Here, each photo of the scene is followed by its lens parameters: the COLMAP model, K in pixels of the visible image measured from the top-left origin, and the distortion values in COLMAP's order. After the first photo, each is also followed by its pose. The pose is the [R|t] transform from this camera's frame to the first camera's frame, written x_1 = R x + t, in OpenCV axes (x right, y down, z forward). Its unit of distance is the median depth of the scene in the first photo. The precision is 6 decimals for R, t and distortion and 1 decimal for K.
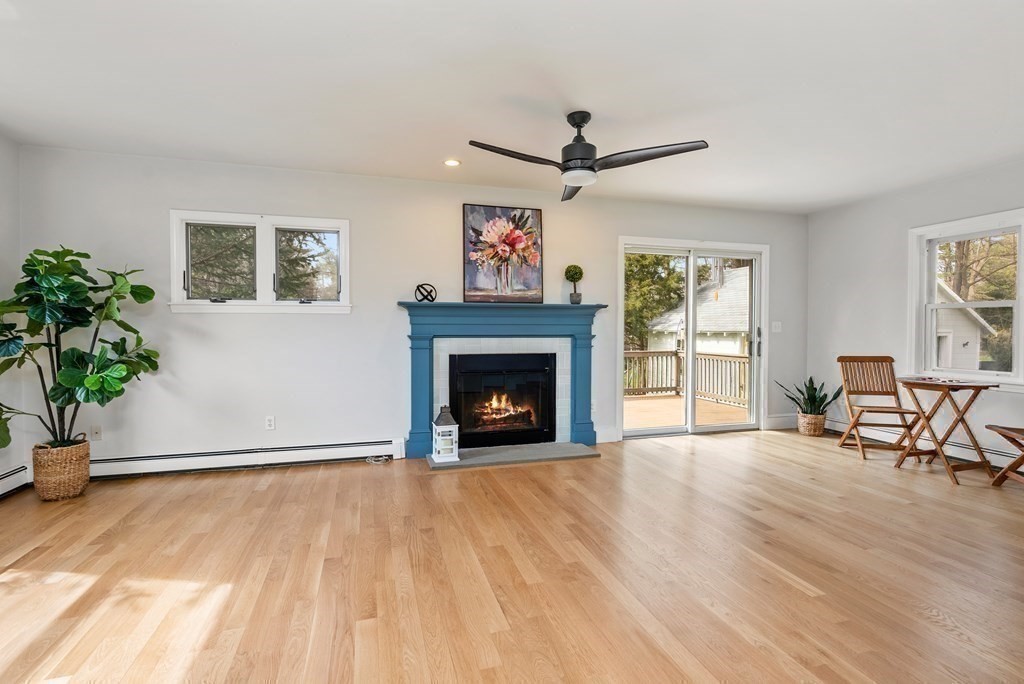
lens RADIAL K [[477.2, 0, 499.4], [0, 477.2, 340.7], [0, 0, 1]] dist [-0.007240, 0.004165]
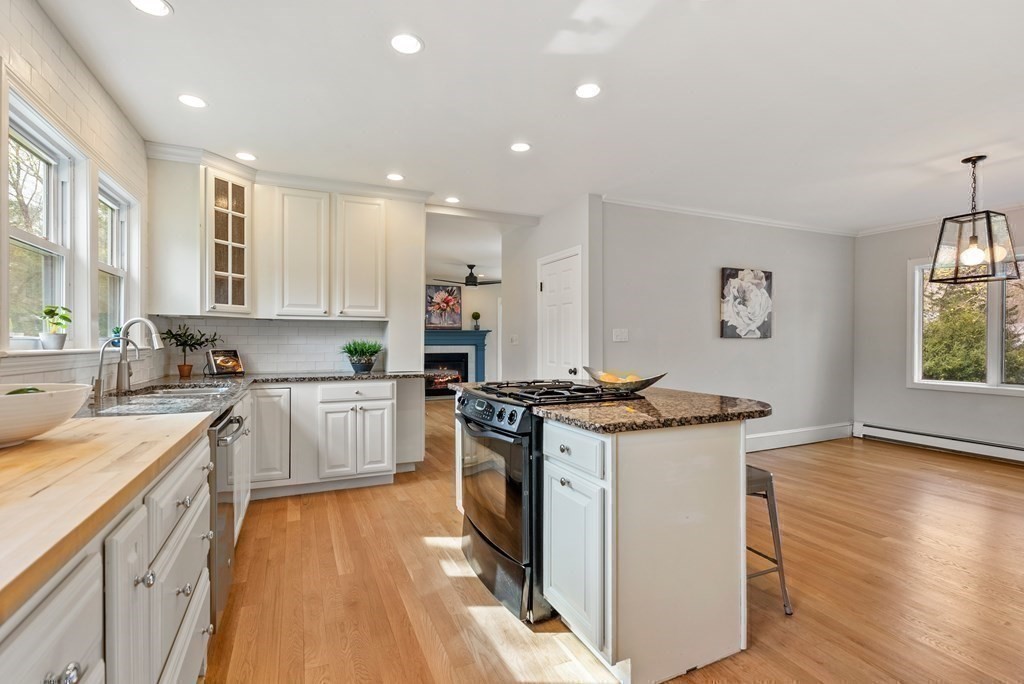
lens RADIAL K [[477.2, 0, 505.9], [0, 477.2, 344.9], [0, 0, 1]] dist [-0.007240, 0.004165]
pose [[0.989347, 0.001570, 0.145565, -0.026316], [-0.000628, 0.999979, -0.006517, 0.004609], [-0.145572, 0.006356, 0.989327, -1.228789]]
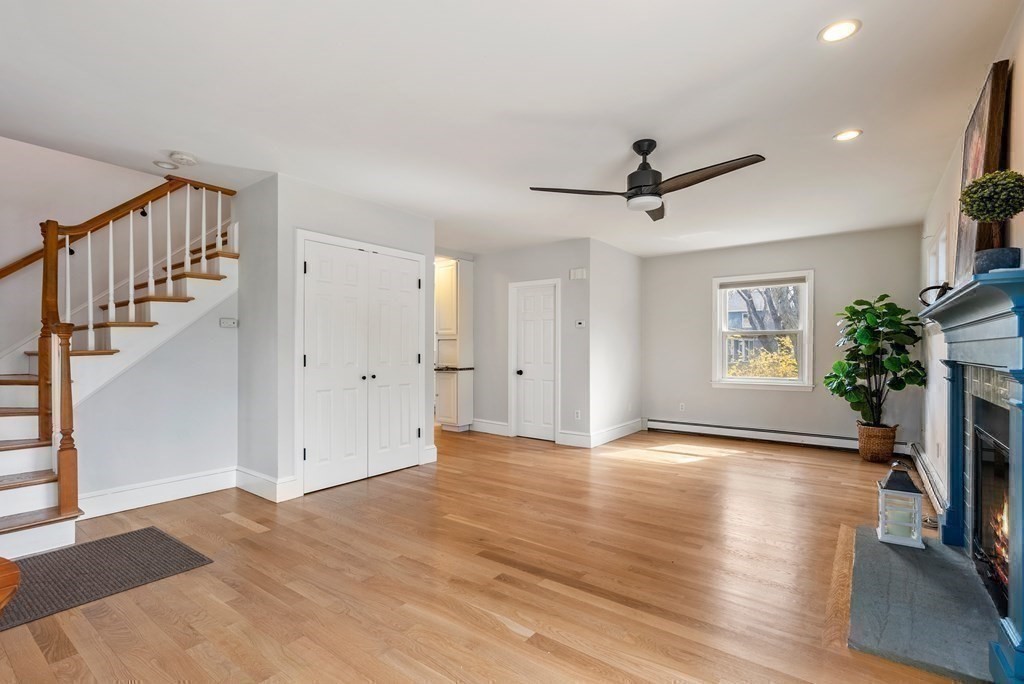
lens RADIAL K [[477.2, 0, 504.6], [0, 477.2, 353.2], [0, 0, 1]] dist [-0.007240, 0.004165]
pose [[-0.792292, 0.005866, -0.610115, 0.710976], [-0.007440, 0.999787, 0.019274, -0.026872], [0.610097, 0.019810, -0.792079, 1.112465]]
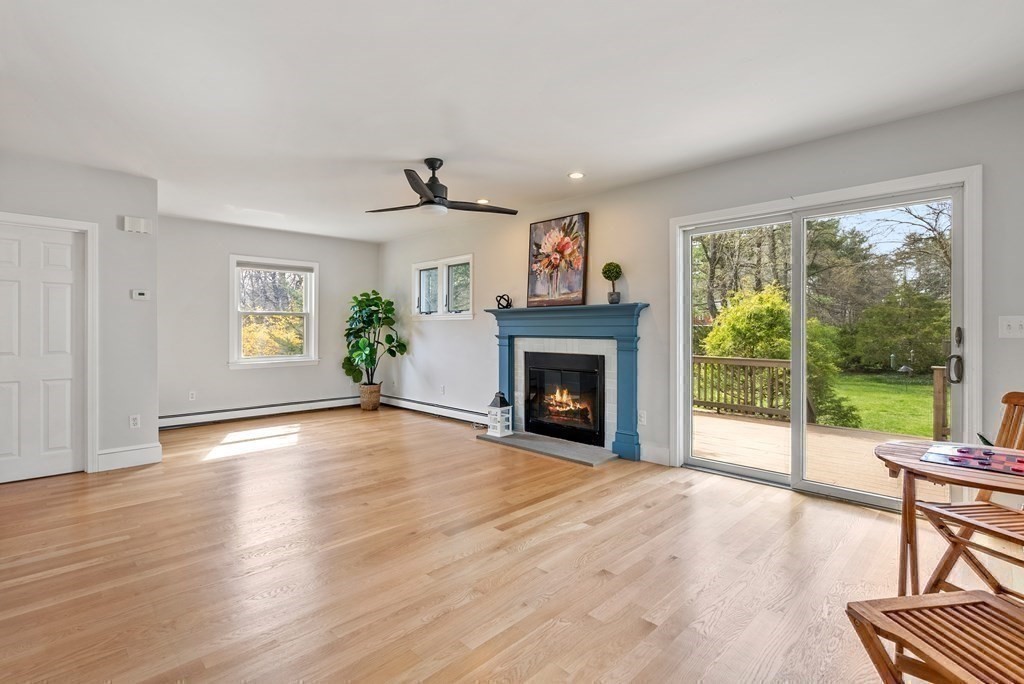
lens RADIAL K [[477.2, 0, 519.8], [0, 477.2, 338.9], [0, 0, 1]] dist [-0.007240, 0.004165]
pose [[0.494001, 0.021095, -0.869205, 0.939054], [-0.012638, 0.999774, 0.017082, -0.022225], [0.869370, 0.002547, 0.494156, 0.392658]]
